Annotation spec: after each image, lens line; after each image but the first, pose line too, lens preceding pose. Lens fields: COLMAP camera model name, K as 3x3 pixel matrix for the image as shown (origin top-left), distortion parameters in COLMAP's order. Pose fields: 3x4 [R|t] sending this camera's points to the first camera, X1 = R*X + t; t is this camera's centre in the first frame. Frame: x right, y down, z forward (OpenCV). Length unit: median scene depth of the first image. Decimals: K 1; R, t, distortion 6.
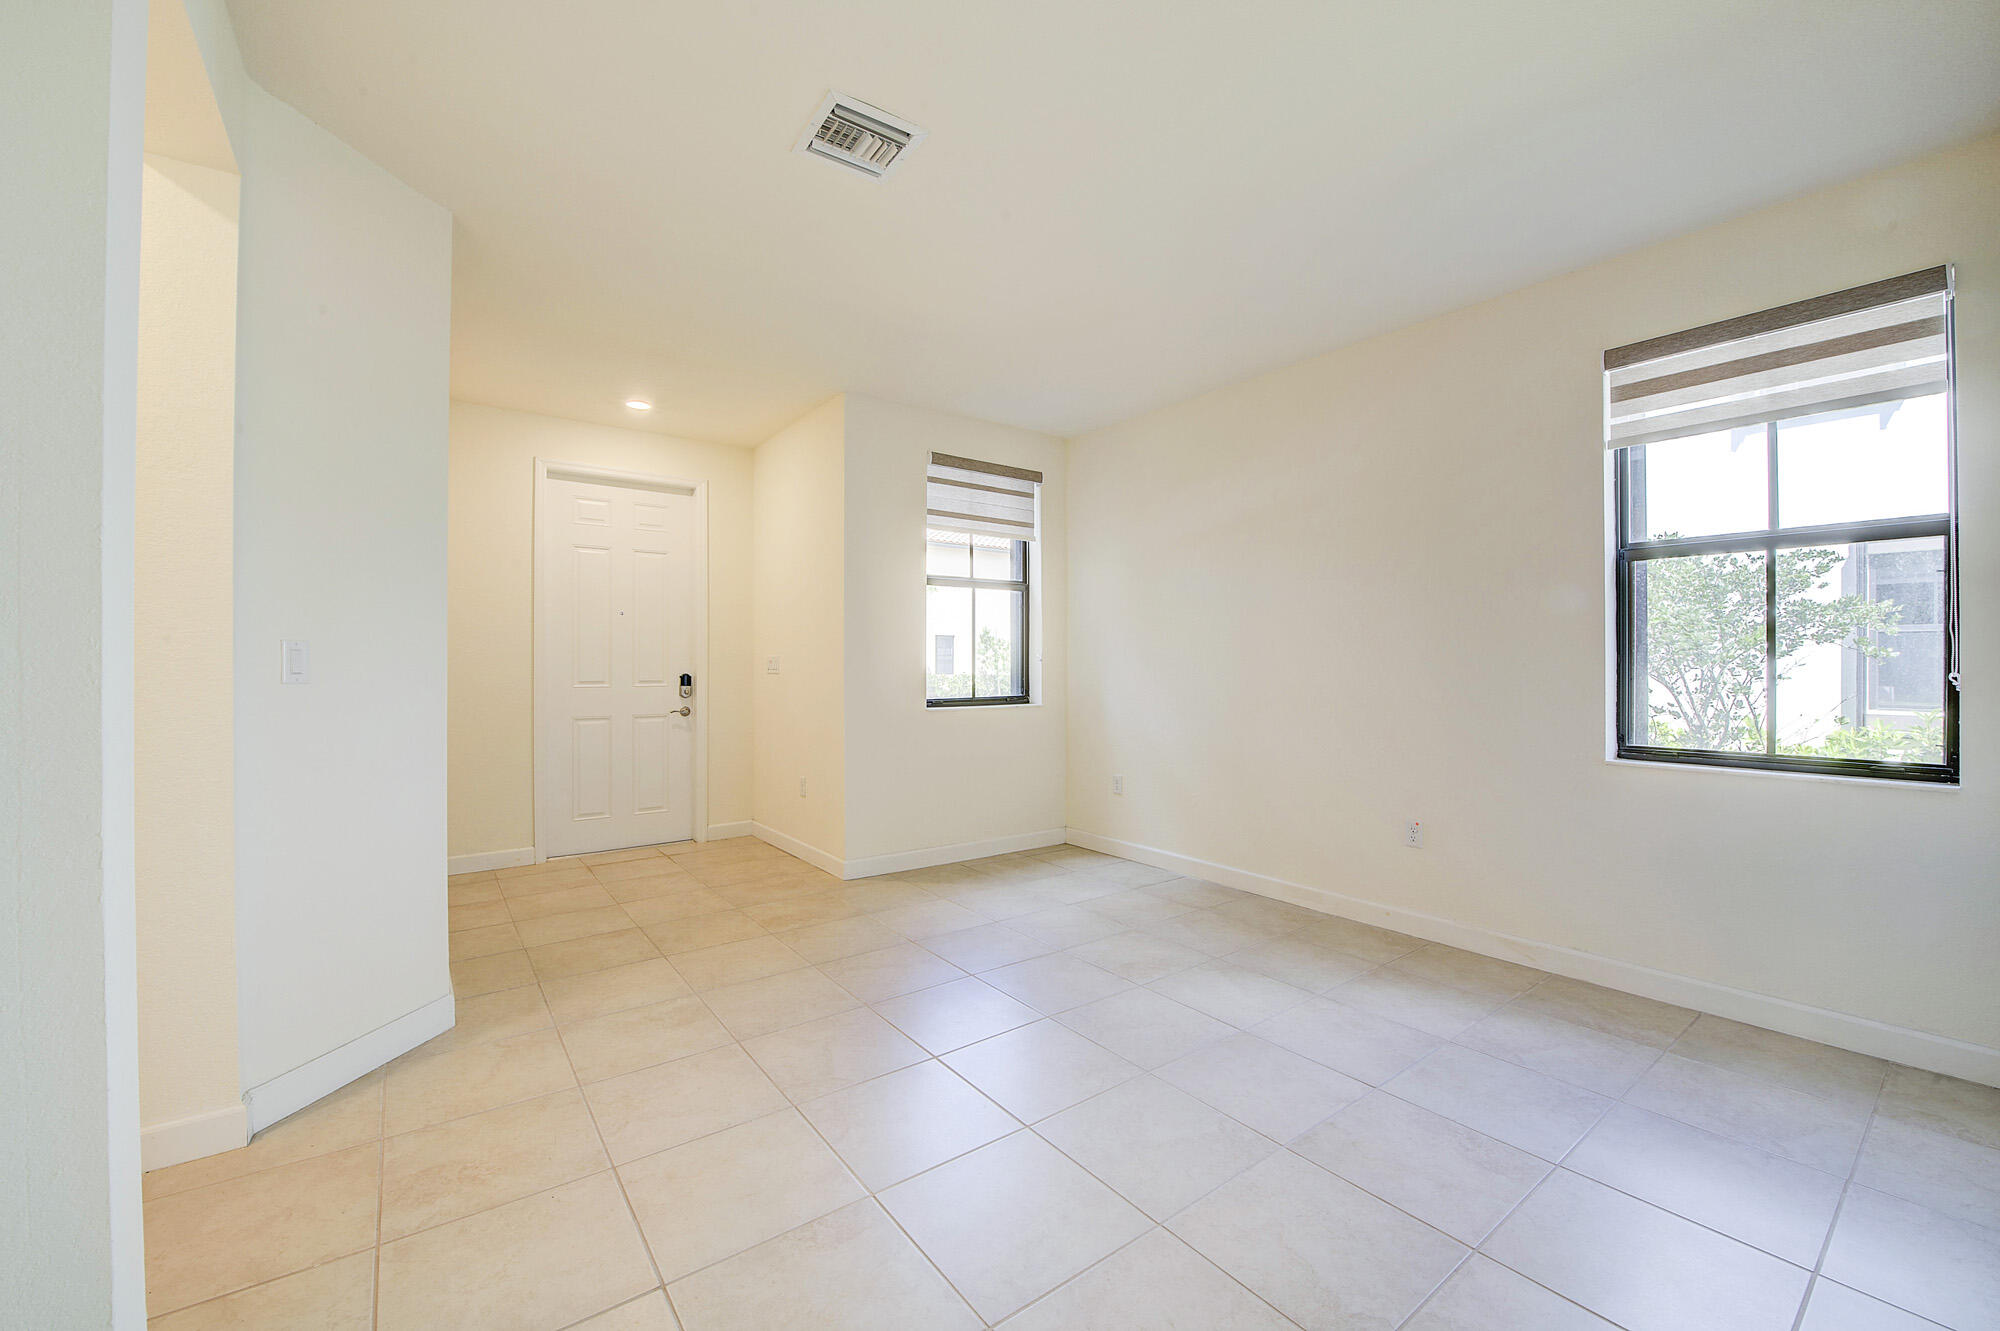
lens RADIAL K [[794.4, 0, 999.4], [0, 794.4, 659.8], [0, 0, 1]] dist [-0.013182, -0.000397]
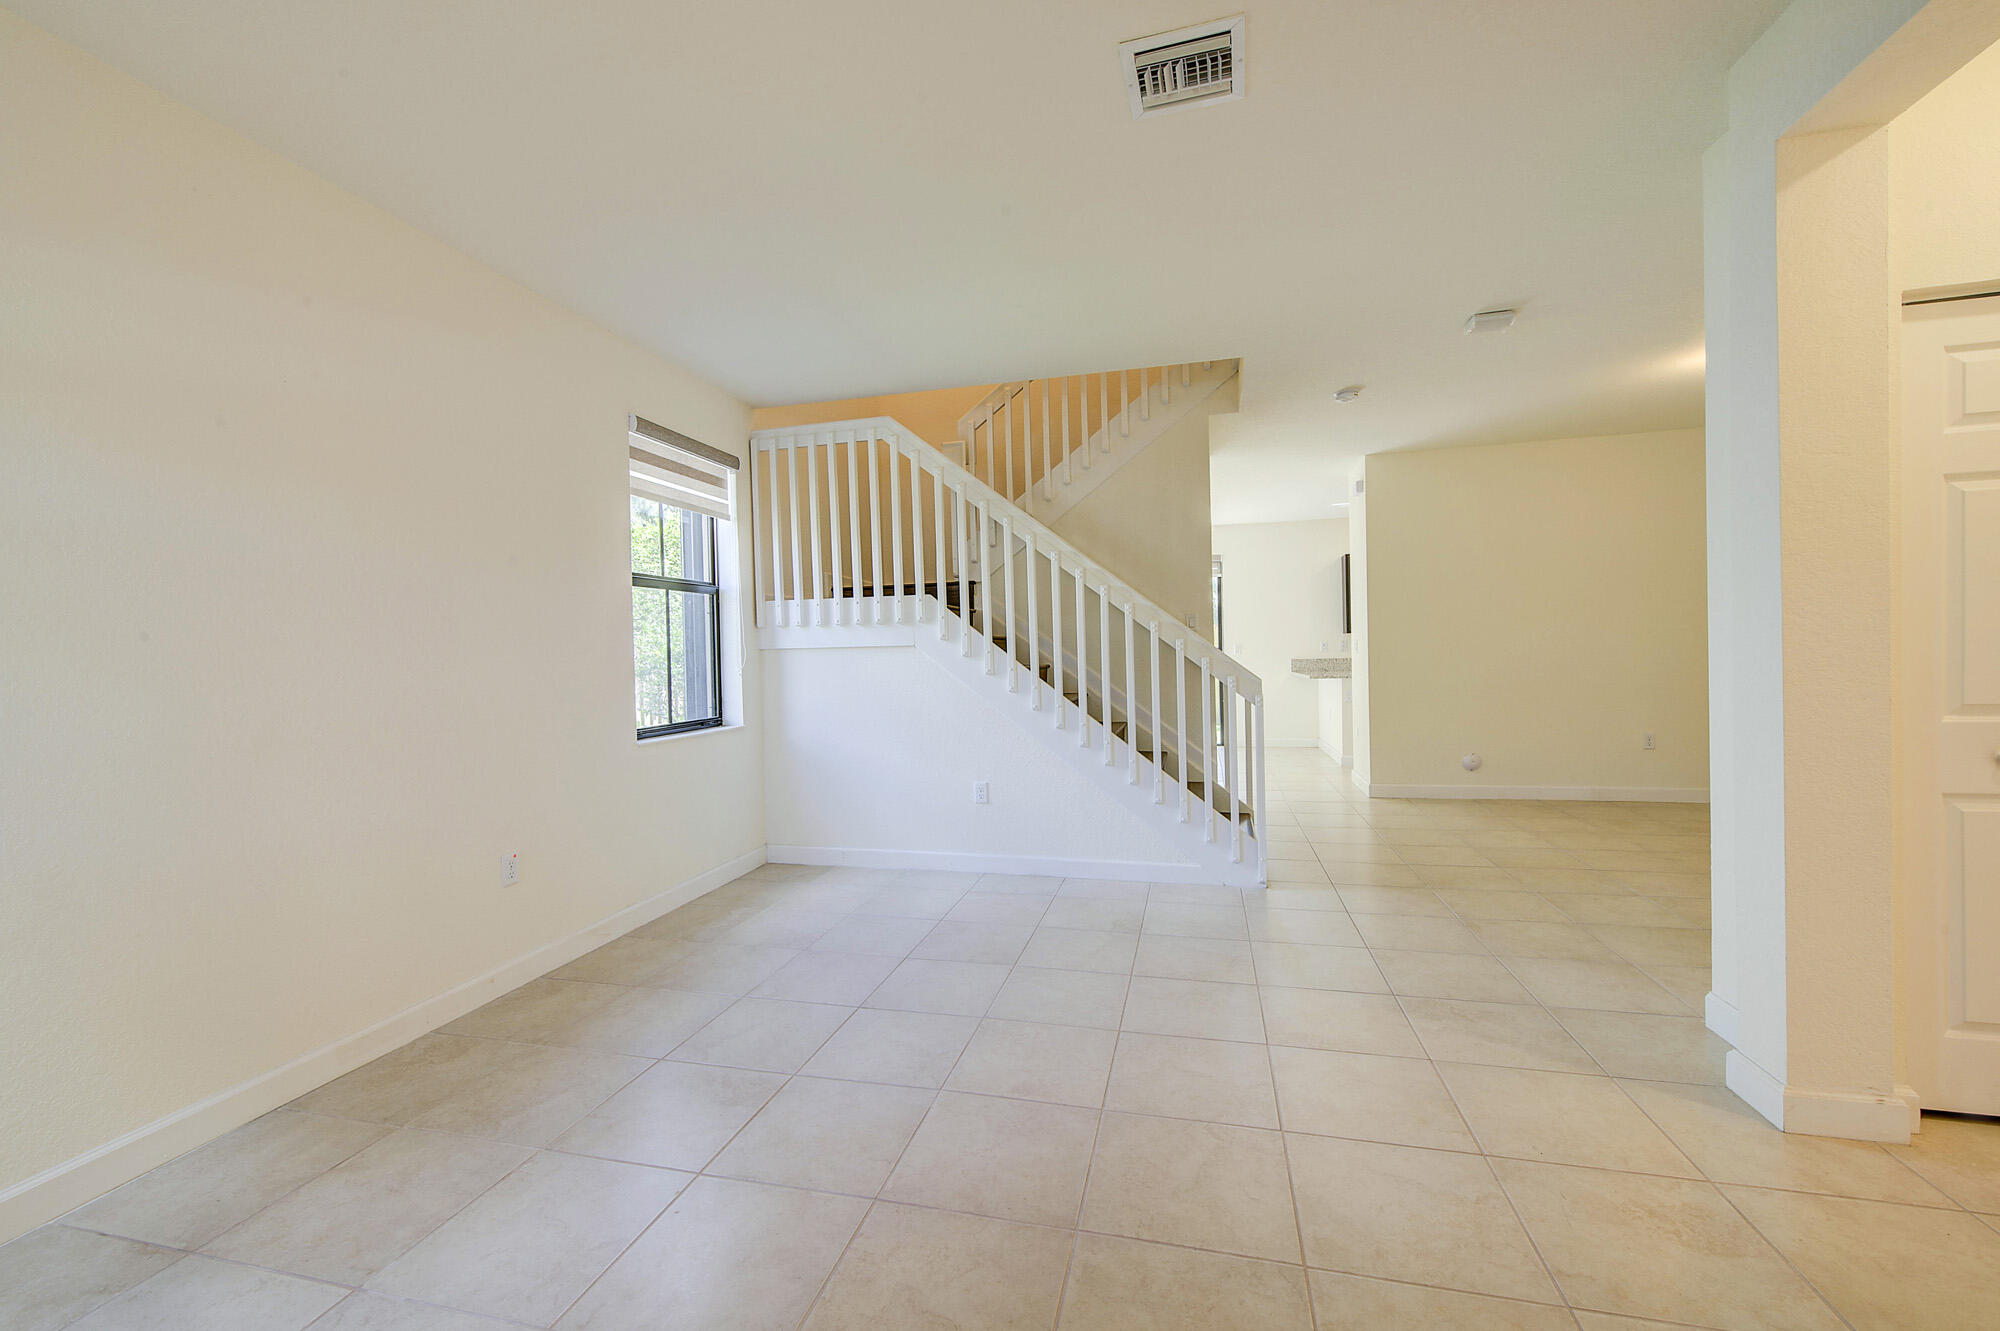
lens RADIAL K [[794.4, 0, 1001.5], [0, 794.4, 668.3], [0, 0, 1]] dist [-0.013182, -0.000397]
pose [[-0.627413, 0.003473, 0.778679, -0.548400], [0.028173, 0.999437, 0.018243, 0.001545], [-0.778177, 0.033384, -0.627157, 1.286717]]
